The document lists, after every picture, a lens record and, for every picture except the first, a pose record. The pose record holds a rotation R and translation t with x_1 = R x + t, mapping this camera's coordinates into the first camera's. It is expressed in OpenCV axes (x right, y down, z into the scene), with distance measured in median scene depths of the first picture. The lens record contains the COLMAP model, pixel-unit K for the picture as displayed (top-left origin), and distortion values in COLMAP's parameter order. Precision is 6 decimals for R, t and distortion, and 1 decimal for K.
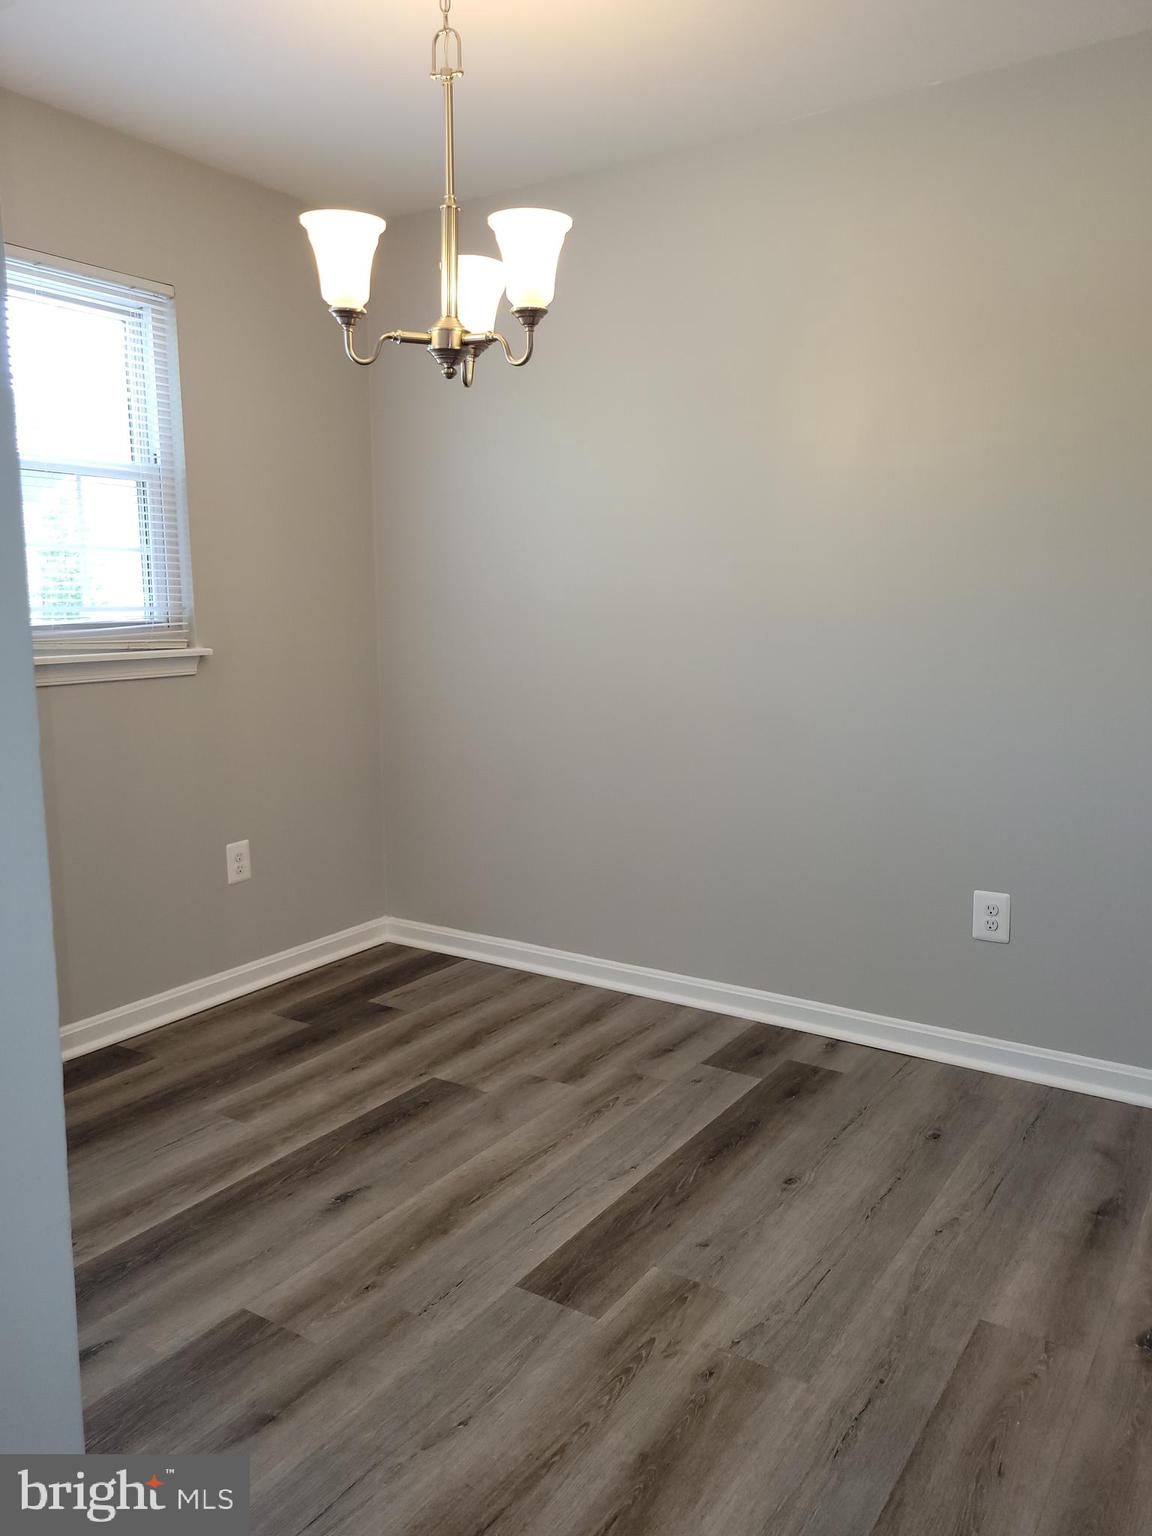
lens RADIAL K [[1154.0, 0, 583.2], [0, 1154.0, 769.9], [0, 0, 1]] dist [0.061408, -0.041448]
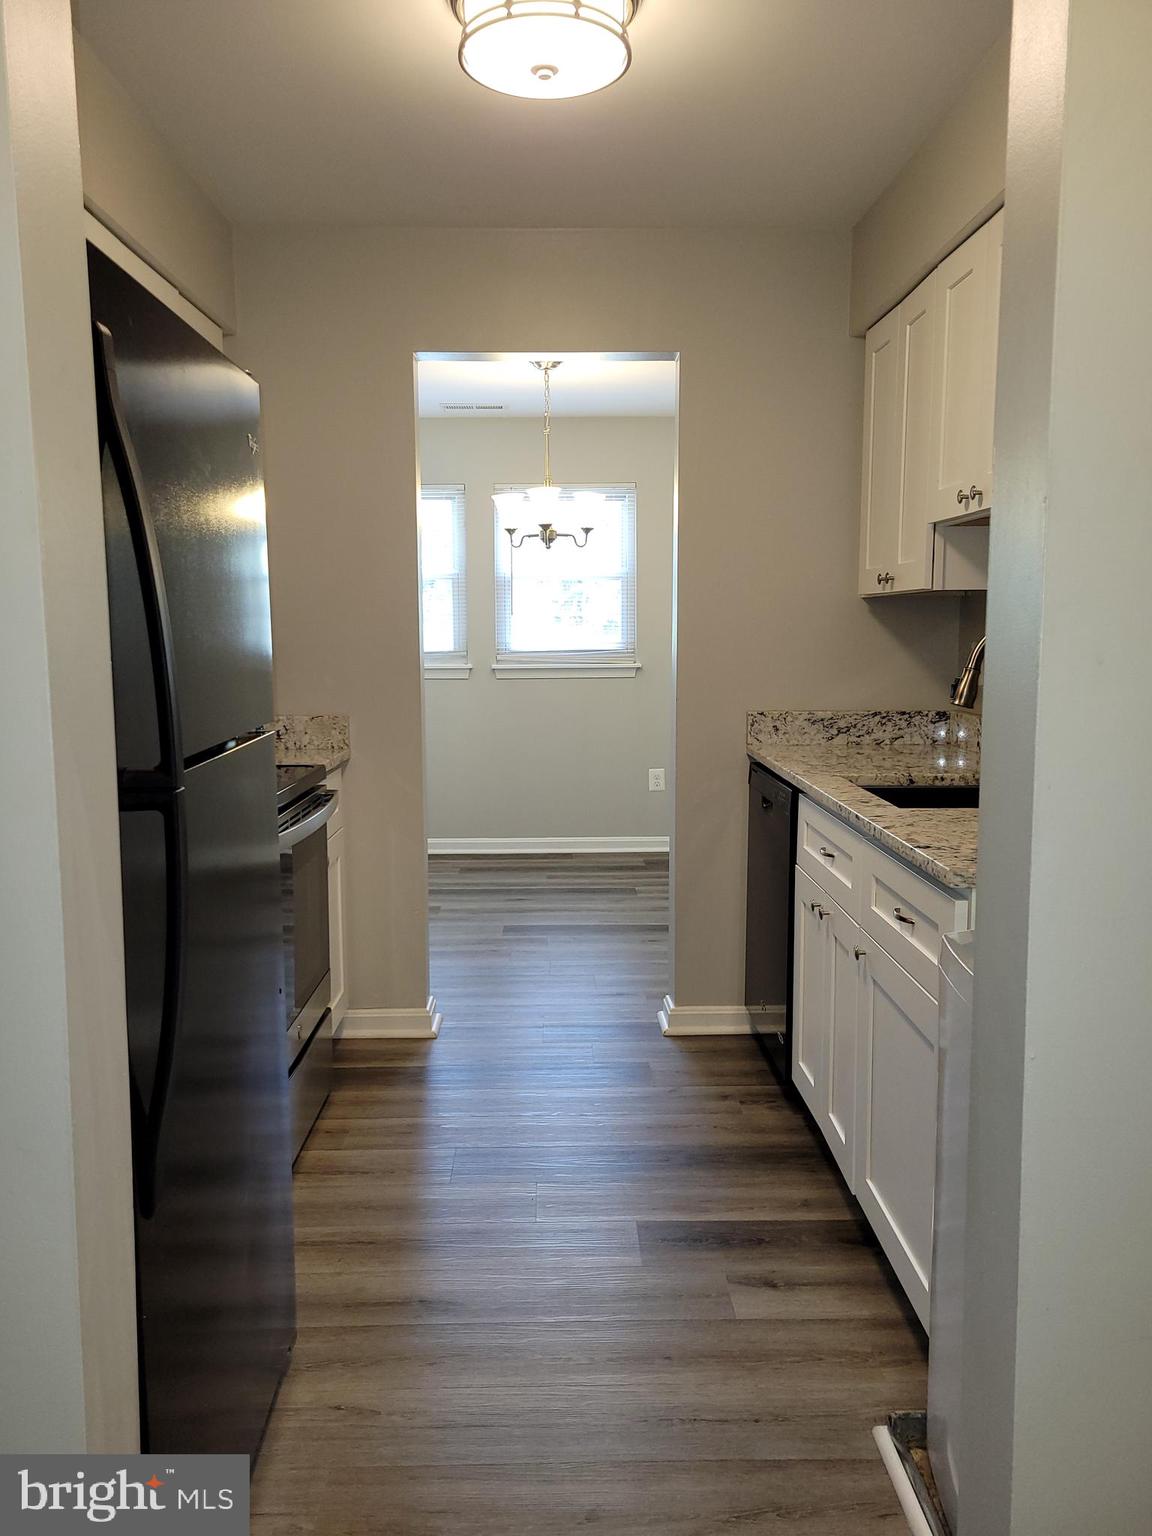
lens RADIAL K [[1154.0, 0, 564.8], [0, 1154.0, 768.6], [0, 0, 1]] dist [0.061408, -0.041448]
pose [[0.557974, 0.104451, -0.823259, 1.558620], [-0.123835, 0.991420, 0.041855, 0.003423], [0.820567, 0.078594, 0.566121, -0.221861]]
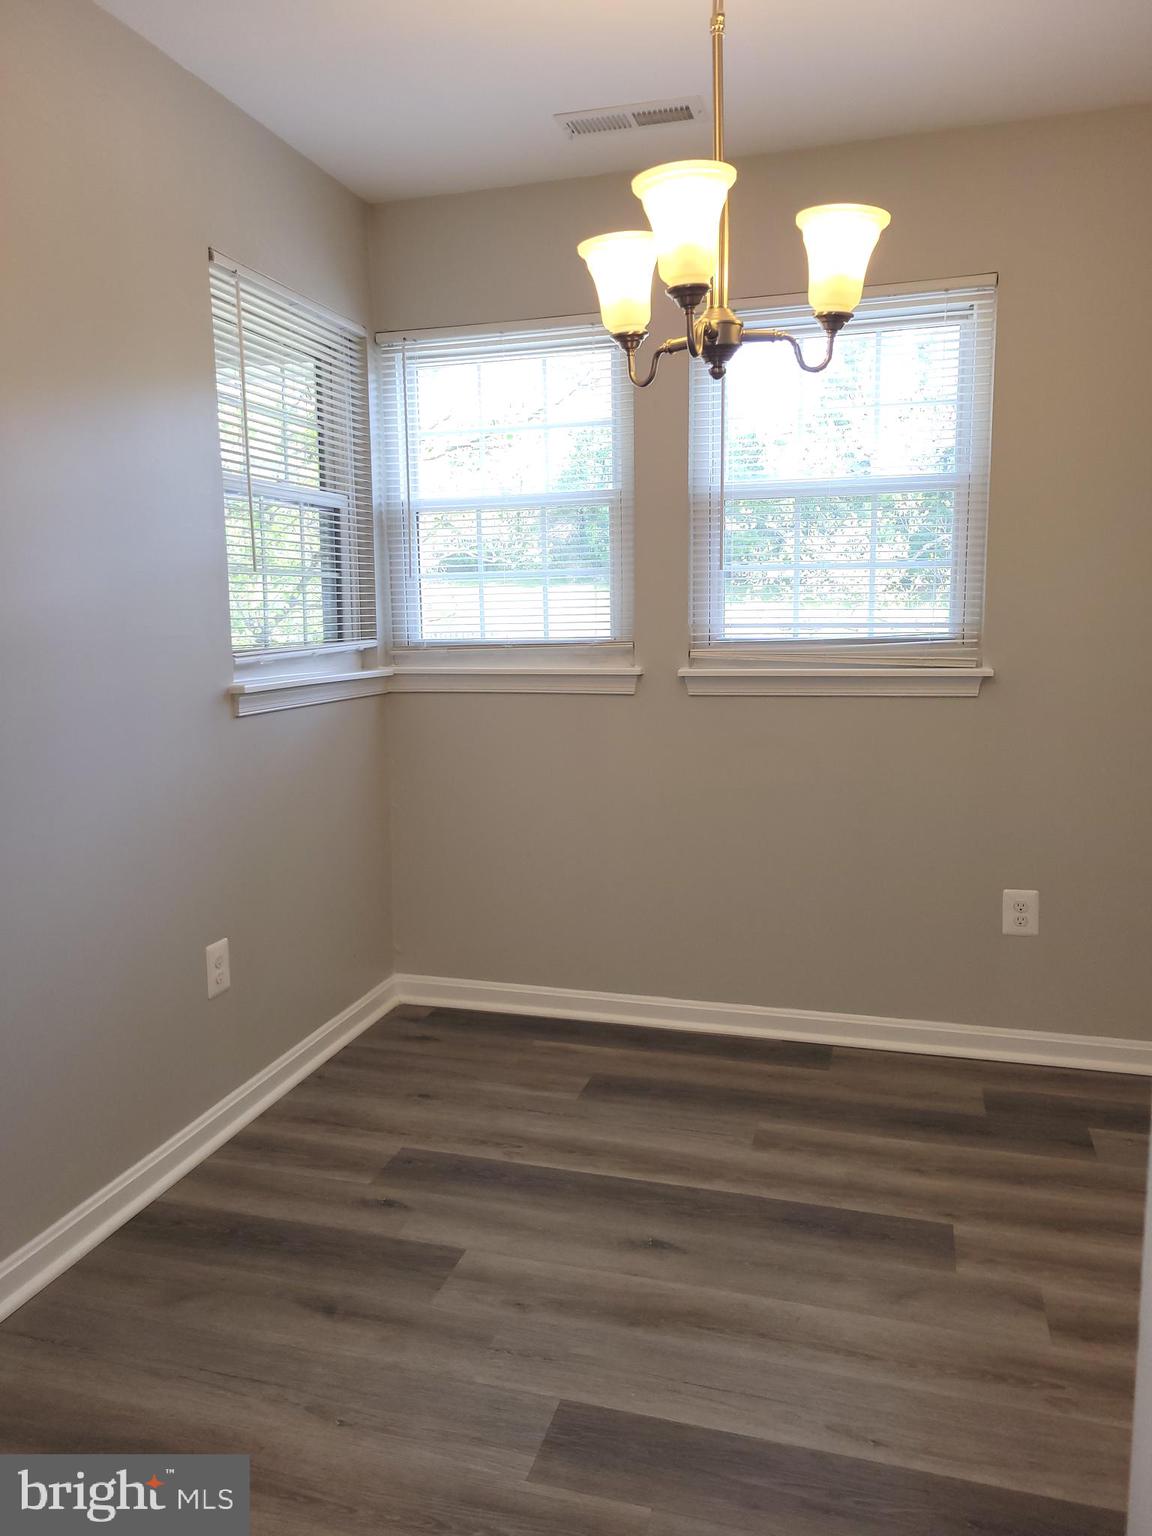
lens RADIAL K [[1154.0, 0, 565.0], [0, 1154.0, 761.5], [0, 0, 1]] dist [0.061408, -0.041448]
pose [[0.287832, 0.134984, -0.948120, 0.582364], [-0.132329, 0.986126, 0.100222, -0.104752], [0.948494, 0.096617, 0.301701, 0.547320]]
